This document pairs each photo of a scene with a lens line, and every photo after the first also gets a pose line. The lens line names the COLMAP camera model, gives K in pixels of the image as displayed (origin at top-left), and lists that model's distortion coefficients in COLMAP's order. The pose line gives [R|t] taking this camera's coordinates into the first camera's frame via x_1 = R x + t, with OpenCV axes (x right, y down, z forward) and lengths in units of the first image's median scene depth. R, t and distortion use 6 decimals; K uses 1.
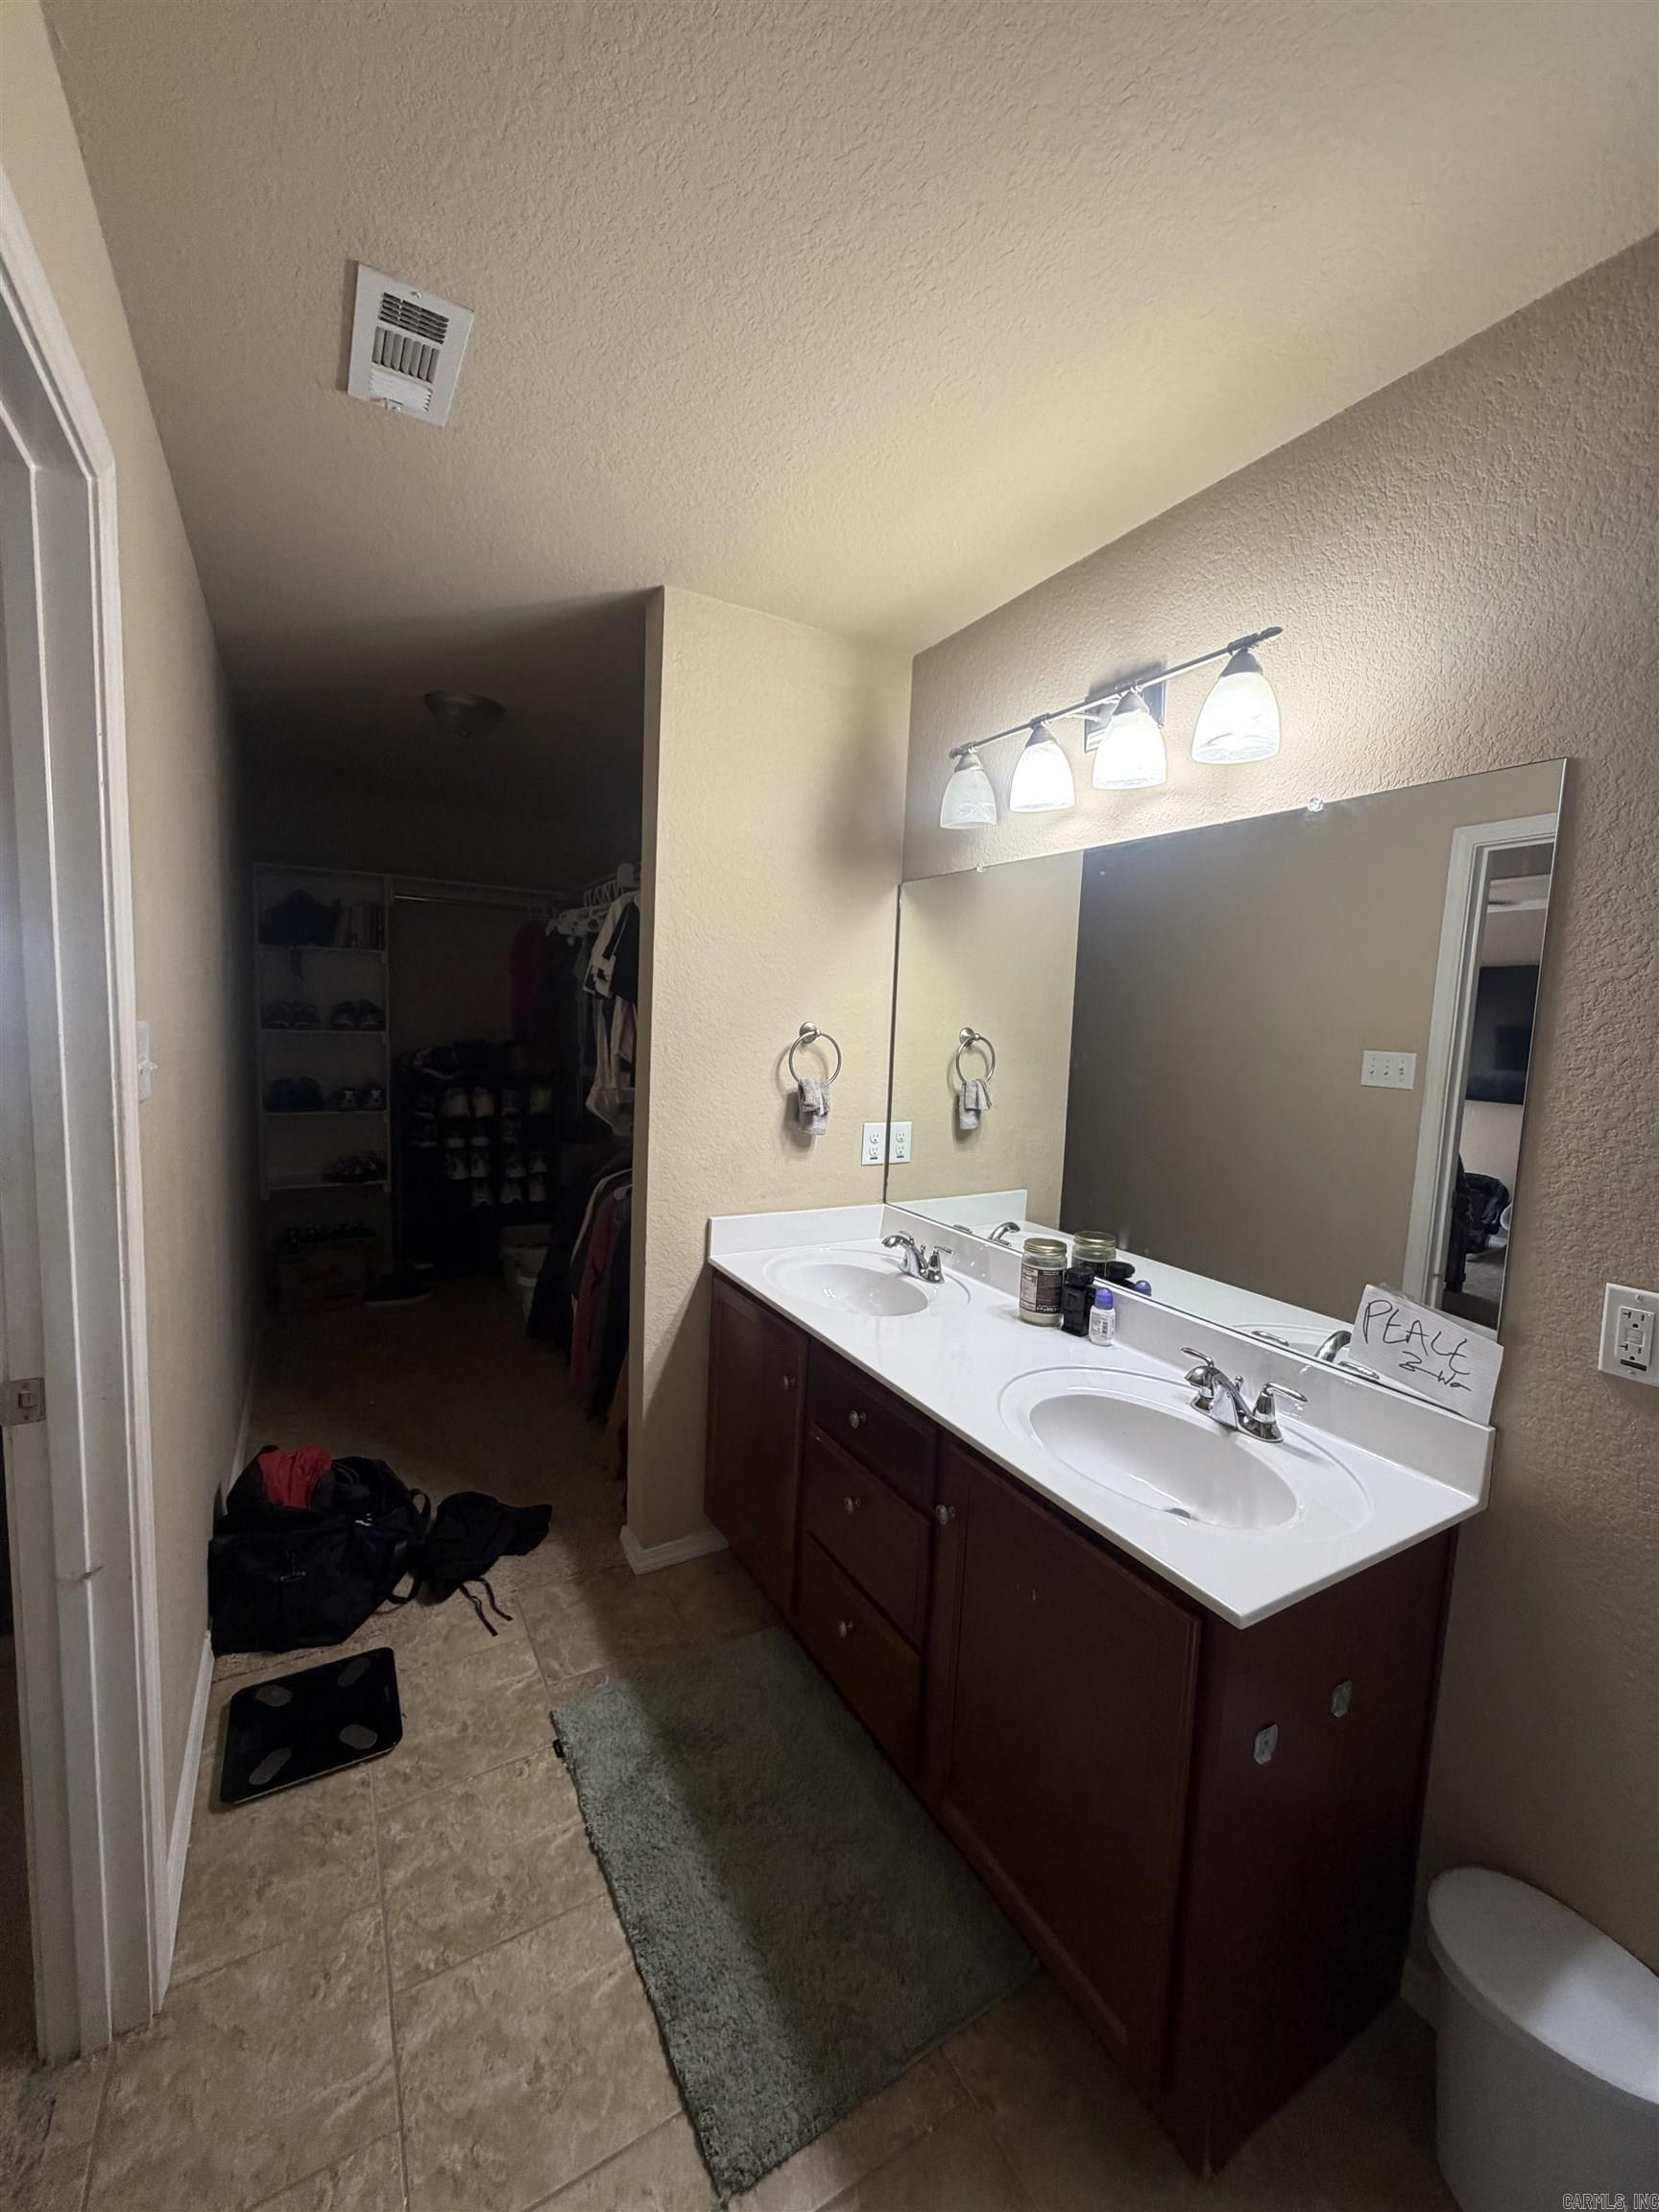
lens RADIAL K [[880.6, 0, 828.2], [0, 880.6, 1100.6], [0, 0, 1]] dist [-0.002826, 0.000365]
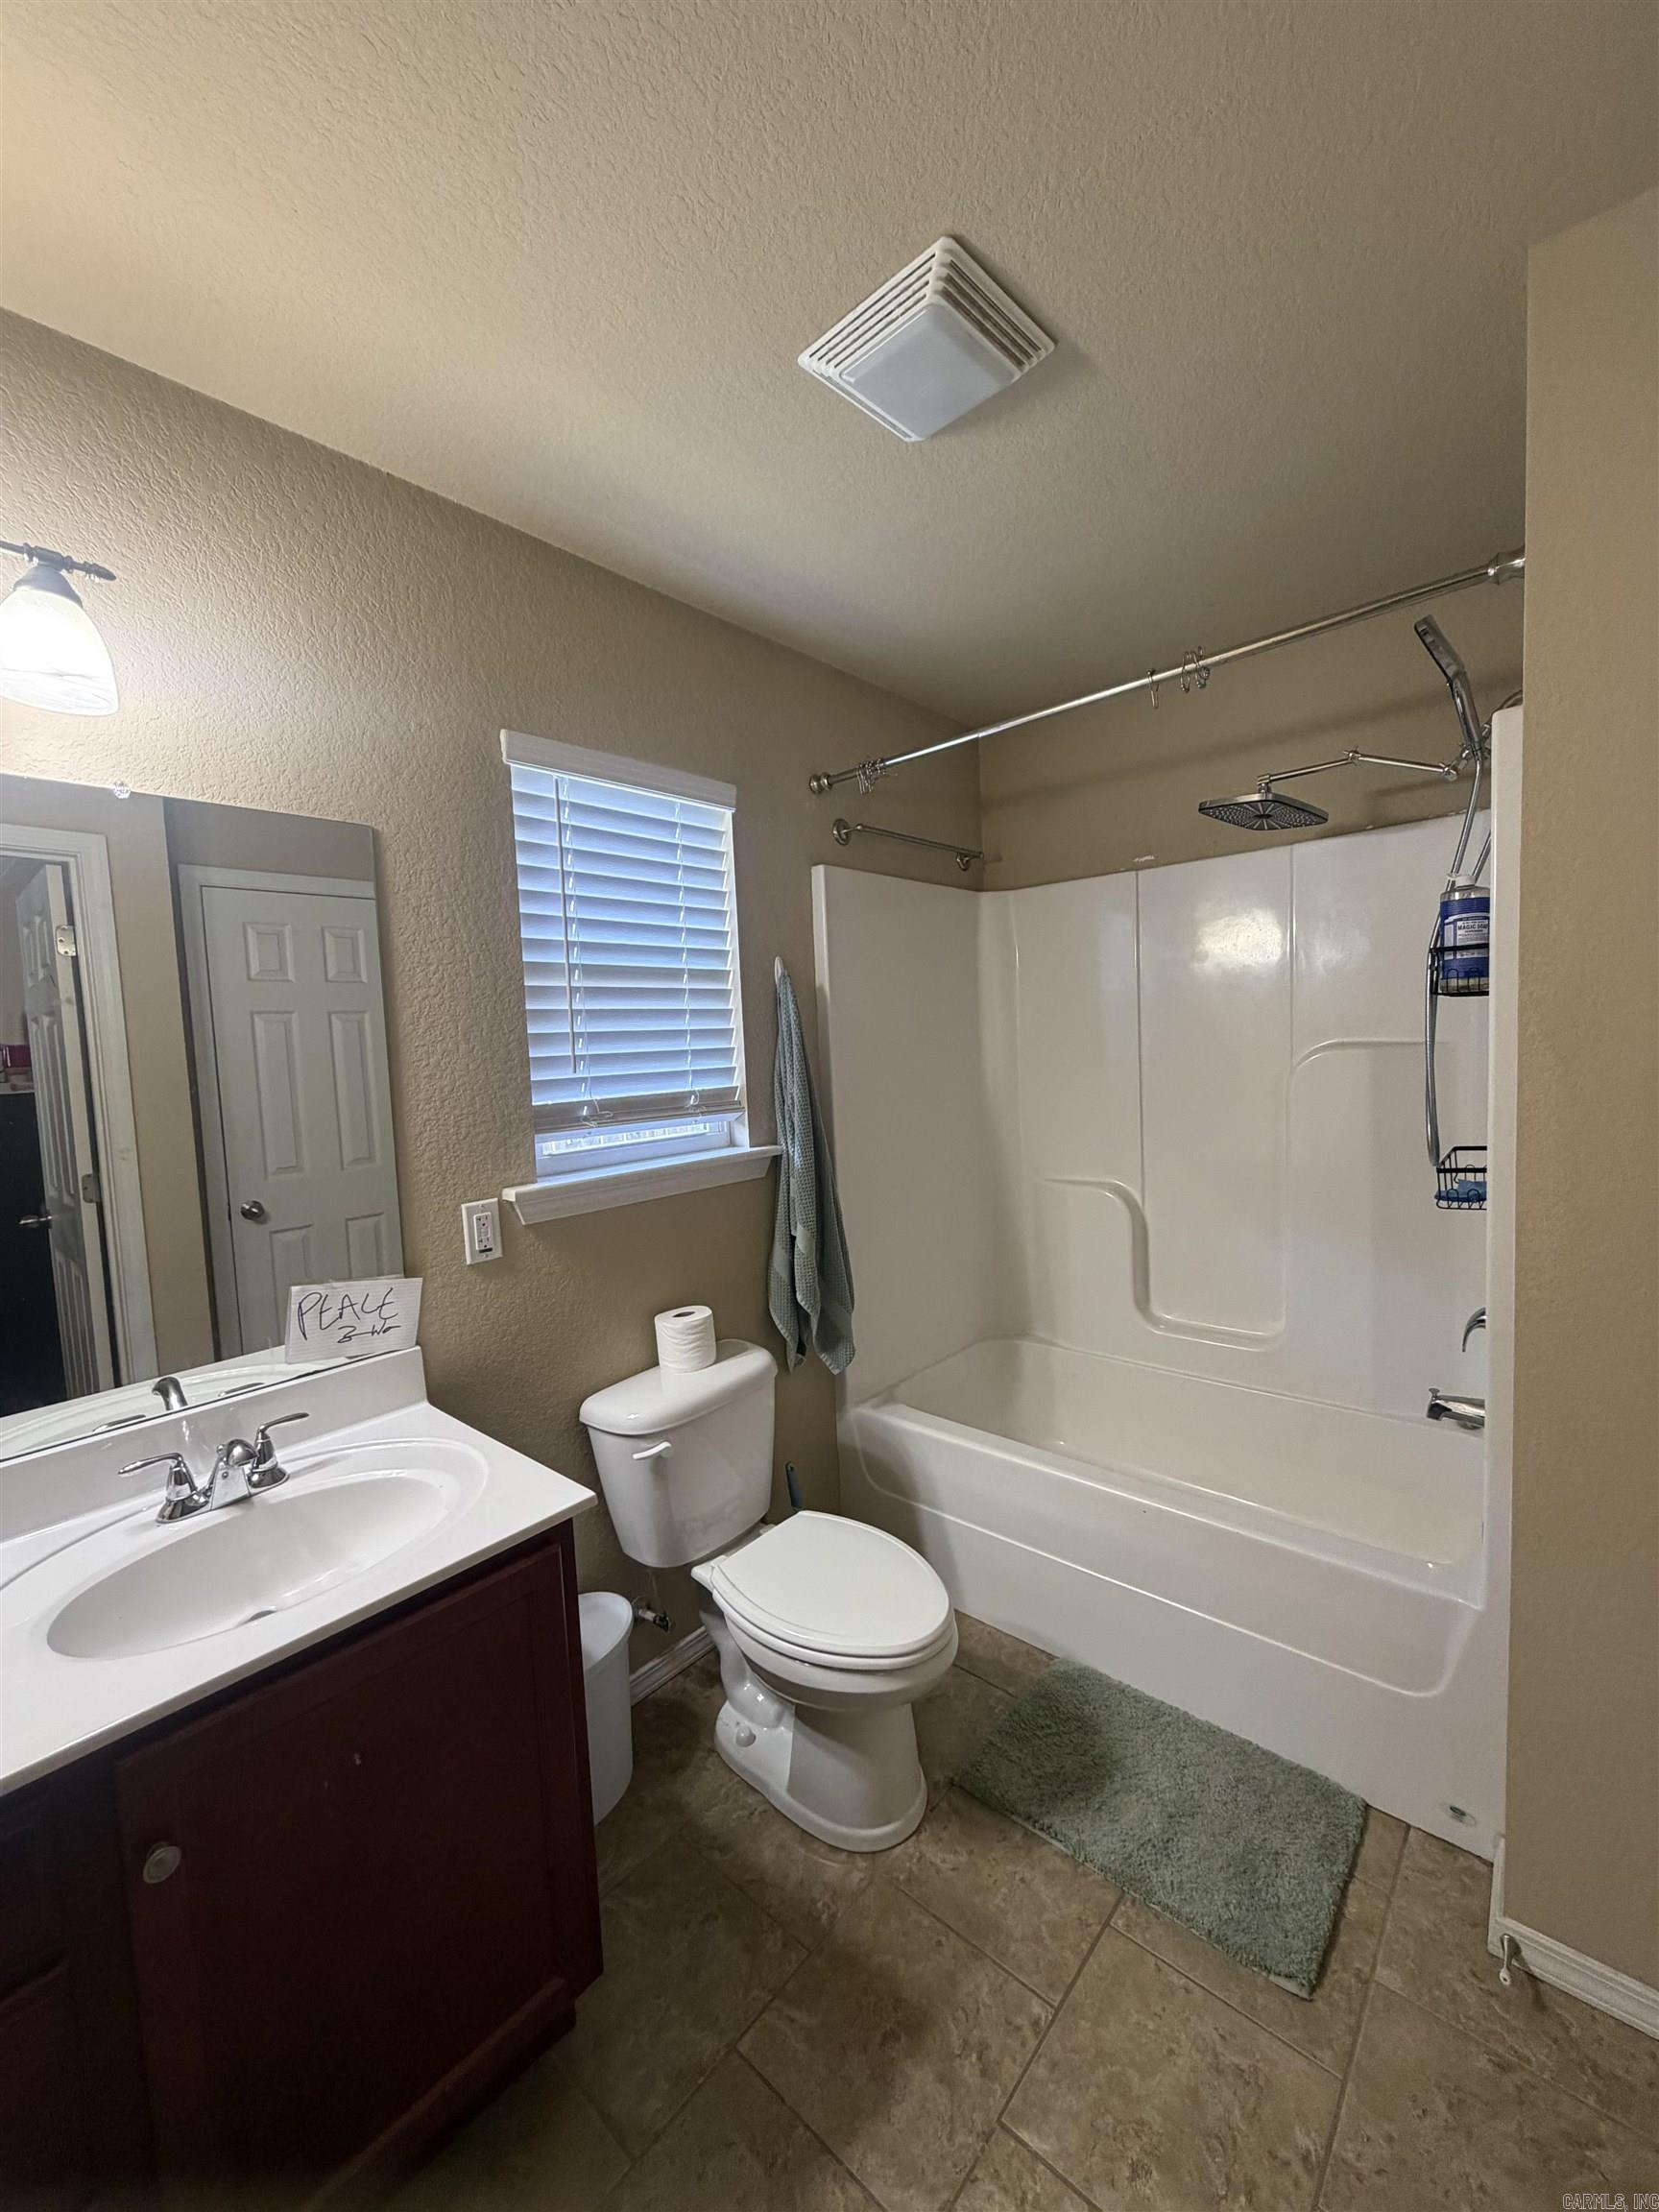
lens RADIAL K [[880.6, 0, 828.2], [0, 880.6, 1100.6], [0, 0, 1]] dist [-0.002826, 0.000365]
pose [[-0.312227, -0.089298, 0.945801, -0.552730], [0.124202, 0.983190, 0.133830, -0.067624], [-0.941854, 0.159255, -0.295887, 0.691753]]
